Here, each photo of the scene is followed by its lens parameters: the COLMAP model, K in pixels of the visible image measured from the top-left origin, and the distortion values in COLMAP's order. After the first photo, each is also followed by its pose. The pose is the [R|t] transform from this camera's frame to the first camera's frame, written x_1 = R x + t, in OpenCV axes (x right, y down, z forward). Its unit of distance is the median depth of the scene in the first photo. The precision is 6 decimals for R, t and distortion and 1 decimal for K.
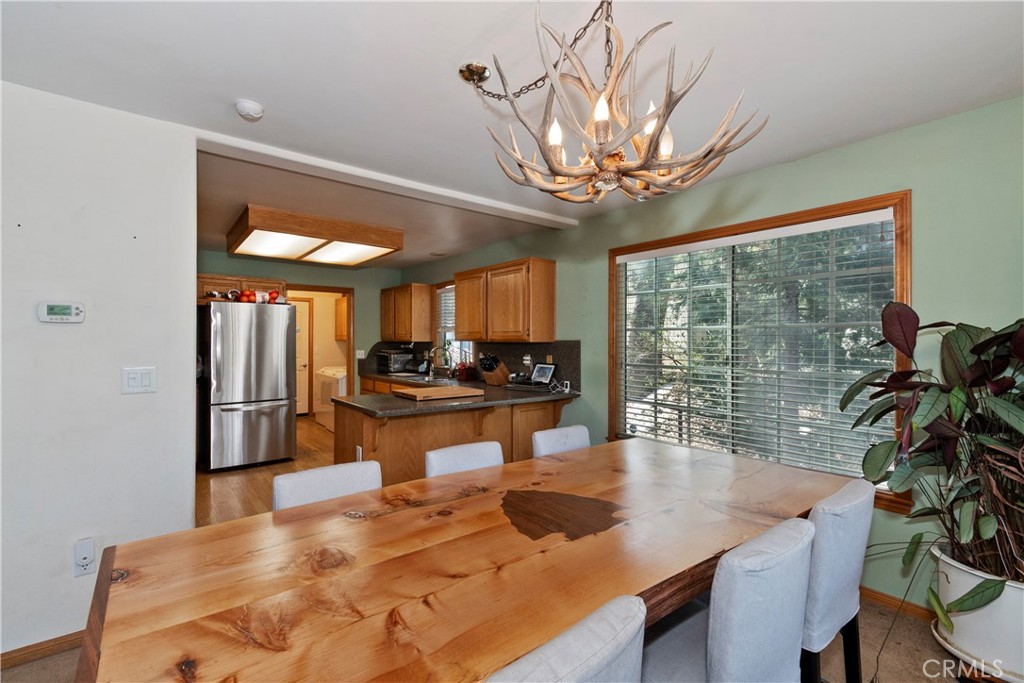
lens RADIAL K [[457.7, 0, 509.2], [0, 457.7, 340.0], [0, 0, 1]] dist [0.000925, 0.000067]
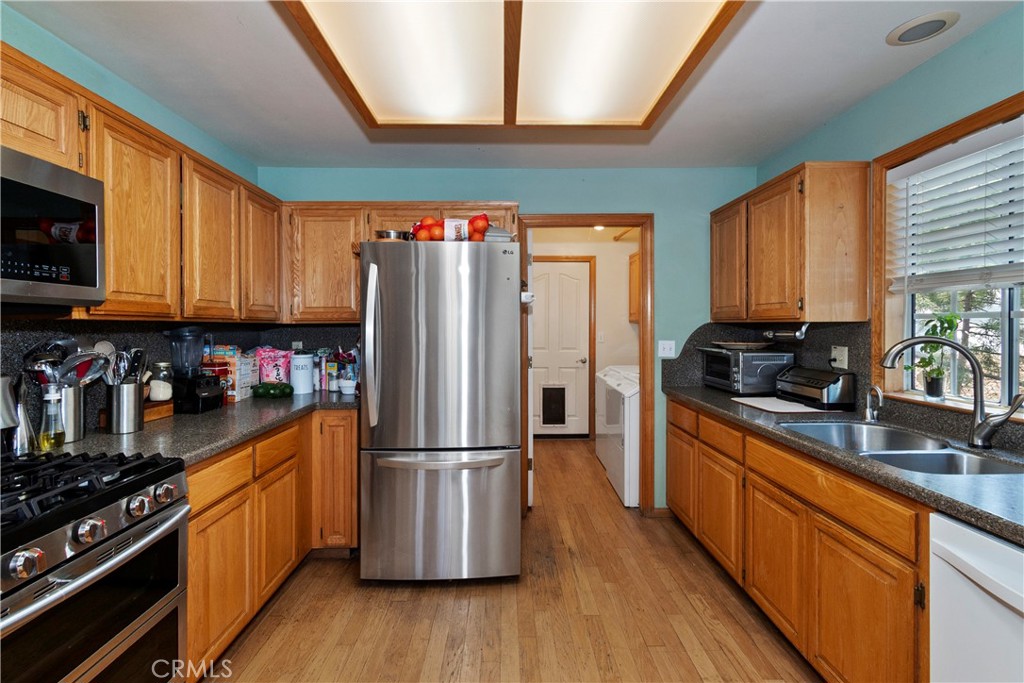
lens RADIAL K [[463.1, 0, 508.2], [0, 463.1, 328.7], [0, 0, 1]] dist [-0.001336, -0.000568]
pose [[0.789744, 0.003863, -0.613425, -0.199376], [0.002692, 0.999949, 0.009762, 0.005567], [0.613431, -0.009361, 0.789693, 0.646676]]
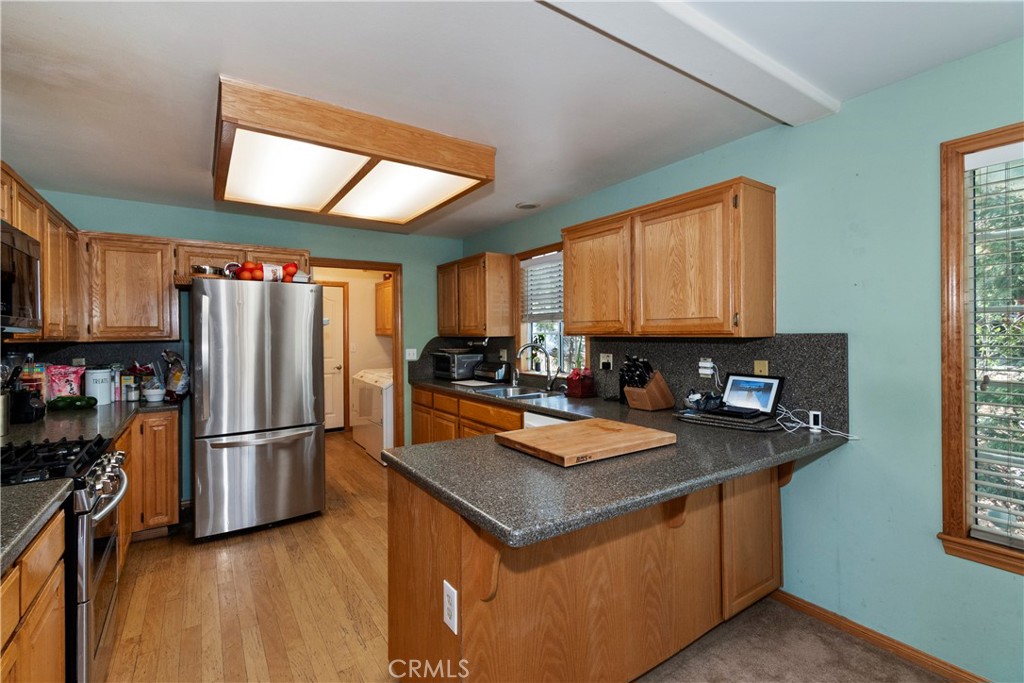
lens RADIAL K [[457.2, 0, 505.1], [0, 457.2, 333.3], [0, 0, 1]] dist [0.002634, 0.000388]
pose [[0.996865, -0.009613, -0.078533, -0.150382], [0.009733, 0.999952, 0.001154, -0.002354], [0.078519, -0.001915, 0.996911, 0.360516]]
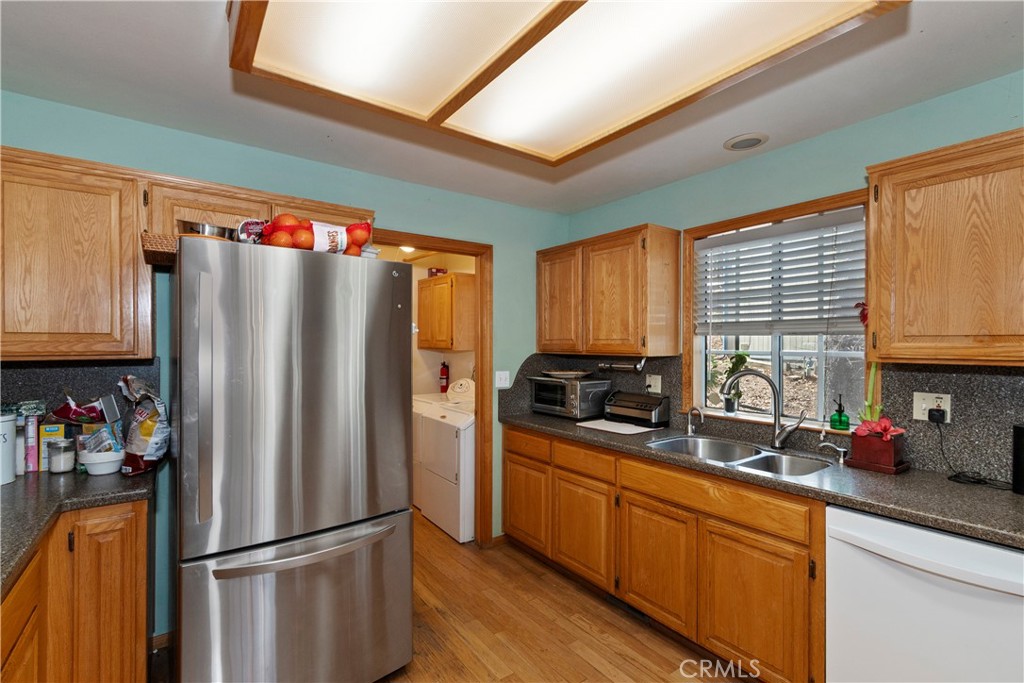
lens RADIAL K [[460.6, 0, 509.0], [0, 460.6, 345.2], [0, 0, 1]] dist [0.000367, -0.000118]
pose [[0.999145, 0.004543, -0.041082, -0.379651], [-0.004386, 0.999983, 0.003916, -0.009858], [0.041099, -0.003732, 0.999148, 0.636828]]
